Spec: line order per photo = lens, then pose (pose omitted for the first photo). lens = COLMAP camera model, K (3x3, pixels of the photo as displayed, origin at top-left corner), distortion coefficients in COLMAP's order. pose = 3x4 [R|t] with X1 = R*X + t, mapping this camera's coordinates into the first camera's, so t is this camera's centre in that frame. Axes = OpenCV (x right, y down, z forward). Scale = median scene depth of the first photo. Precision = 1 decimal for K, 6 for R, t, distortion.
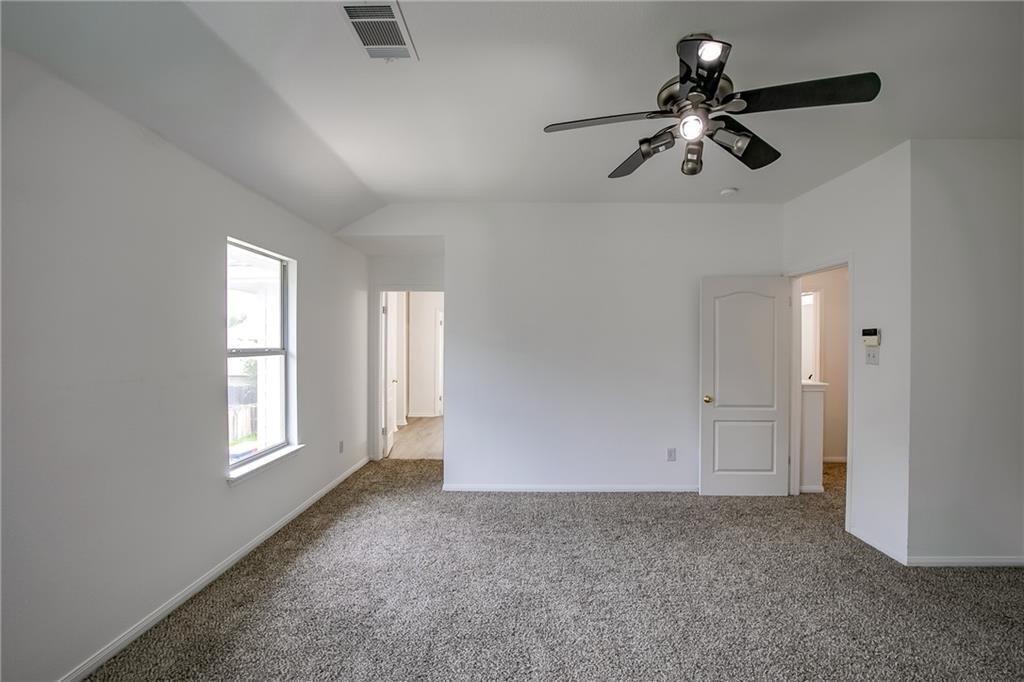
lens RADIAL K [[472.7, 0, 510.2], [0, 472.7, 344.3], [0, 0, 1]] dist [-0.038203, 0.000158]
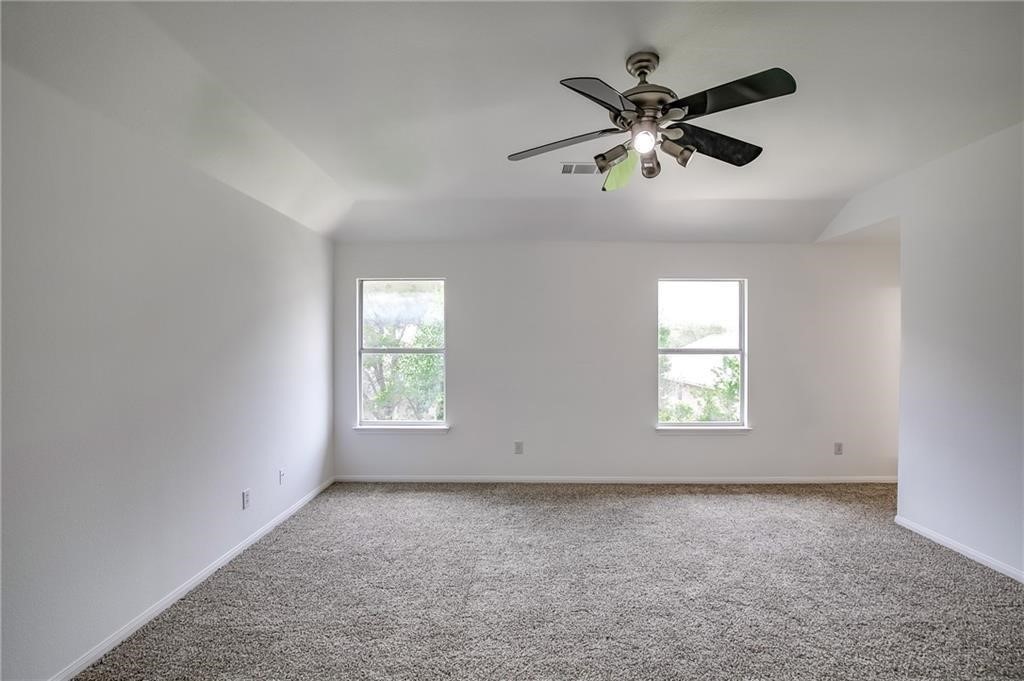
lens RADIAL K [[472.7, 0, 510.2], [0, 472.7, 343.8], [0, 0, 1]] dist [-0.038203, 0.000158]
pose [[0.010837, -0.000397, -0.999941, 0.802916], [-0.007974, 0.999968, -0.000483, 0.001165], [0.999909, 0.007978, 0.010833, 0.375597]]
